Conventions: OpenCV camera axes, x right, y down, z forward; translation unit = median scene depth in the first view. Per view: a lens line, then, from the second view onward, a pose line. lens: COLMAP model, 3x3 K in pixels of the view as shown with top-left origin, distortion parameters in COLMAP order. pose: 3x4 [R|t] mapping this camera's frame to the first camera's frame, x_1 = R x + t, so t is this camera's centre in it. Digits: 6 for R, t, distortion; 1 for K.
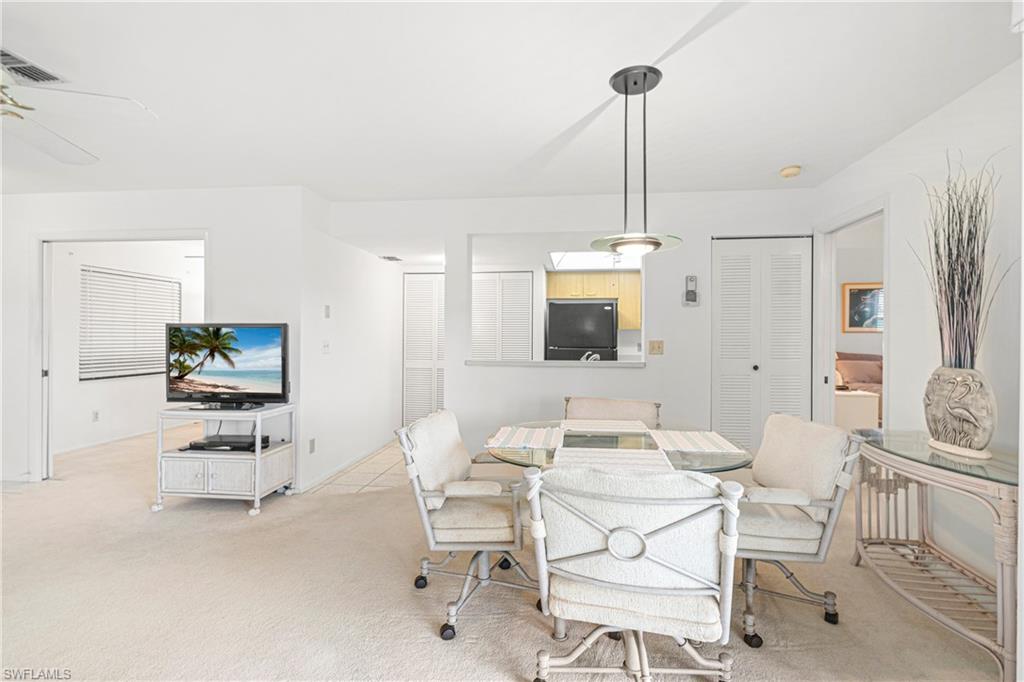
lens RADIAL K [[458.1, 0, 512.6], [0, 458.1, 342.1], [0, 0, 1]] dist [0.004581, -0.000310]
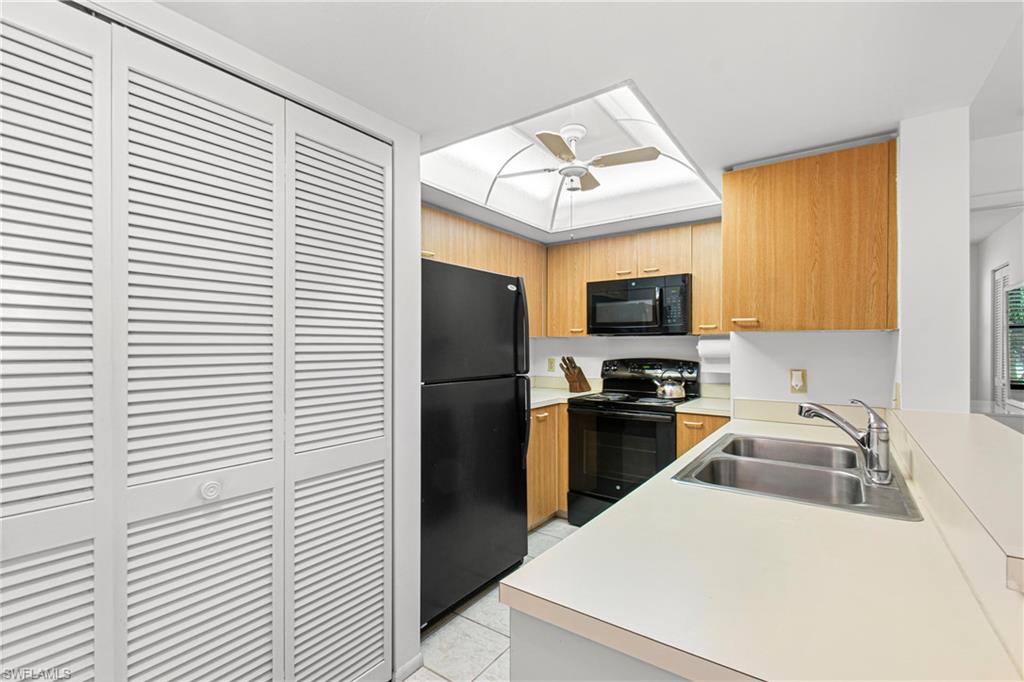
lens RADIAL K [[458.1, 0, 524.1], [0, 458.1, 349.3], [0, 0, 1]] dist [0.004581, -0.000310]
pose [[0.492277, -0.007751, 0.870404, -0.348489], [0.009580, 0.999948, 0.003486, -0.023446], [-0.870386, 0.006622, 0.492325, 1.335711]]
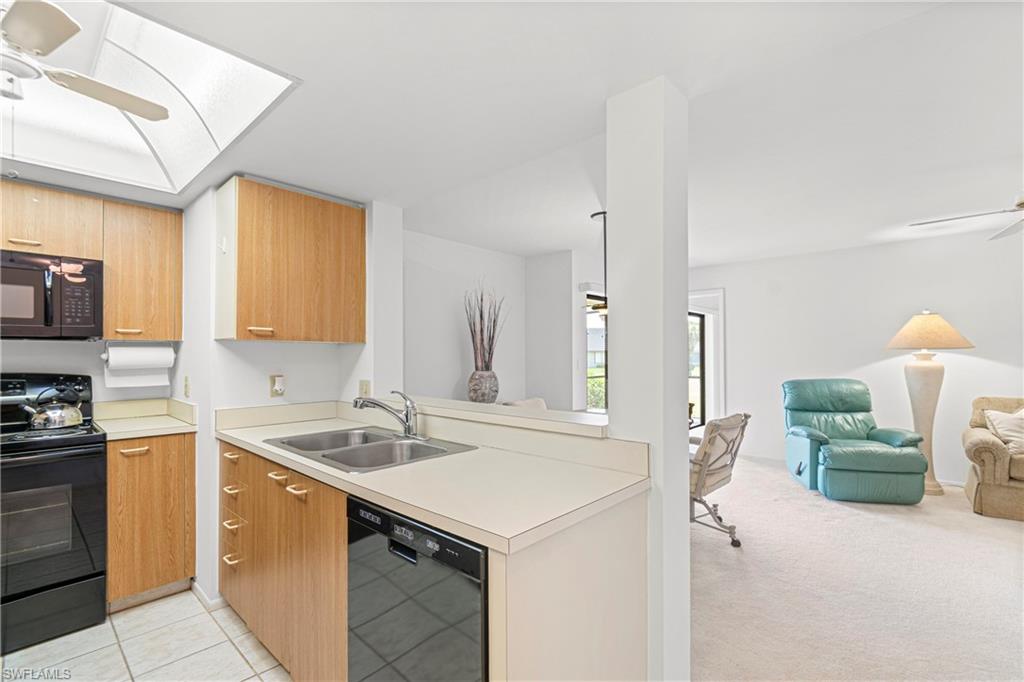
lens RADIAL K [[458.1, 0, 519.9], [0, 458.1, 357.3], [0, 0, 1]] dist [0.004581, -0.000310]
pose [[-0.799328, -0.004080, 0.600881, -0.334455], [0.005473, 0.999886, 0.014070, -0.026021], [-0.600869, 0.014535, -0.799215, 1.683255]]
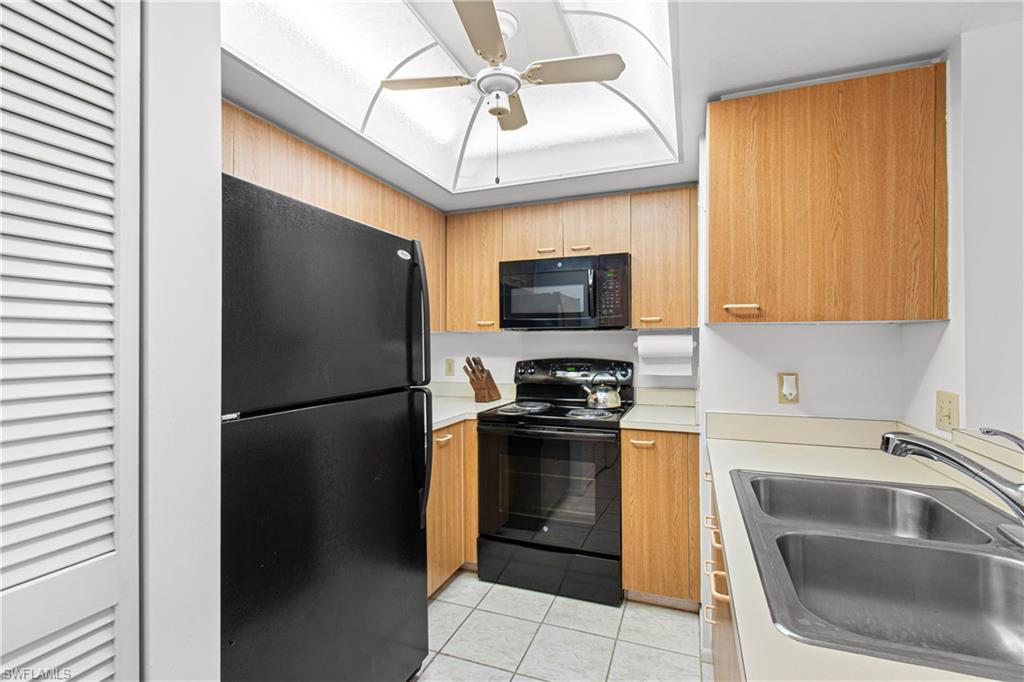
lens RADIAL K [[458.1, 0, 522.0], [0, 458.1, 339.4], [0, 0, 1]] dist [0.004581, -0.000310]
pose [[0.262071, 0.006058, 0.965030, -0.143843], [0.012818, 0.999870, -0.009758, -0.024332], [-0.964964, 0.014928, 0.261959, 1.473624]]
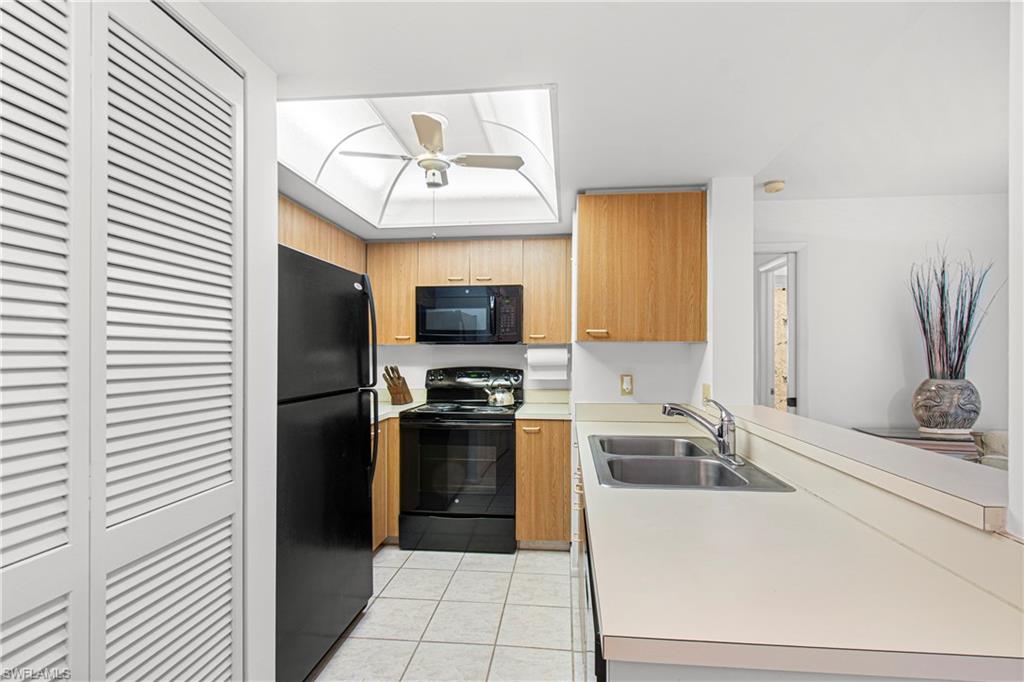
lens RADIAL K [[458.1, 0, 526.6], [0, 458.1, 355.6], [0, 0, 1]] dist [0.004581, -0.000310]
pose [[-0.000246, -0.004731, 0.999989, -0.345569], [0.009485, 0.999944, 0.004733, -0.025970], [-0.999955, 0.009486, -0.000201, 1.489612]]
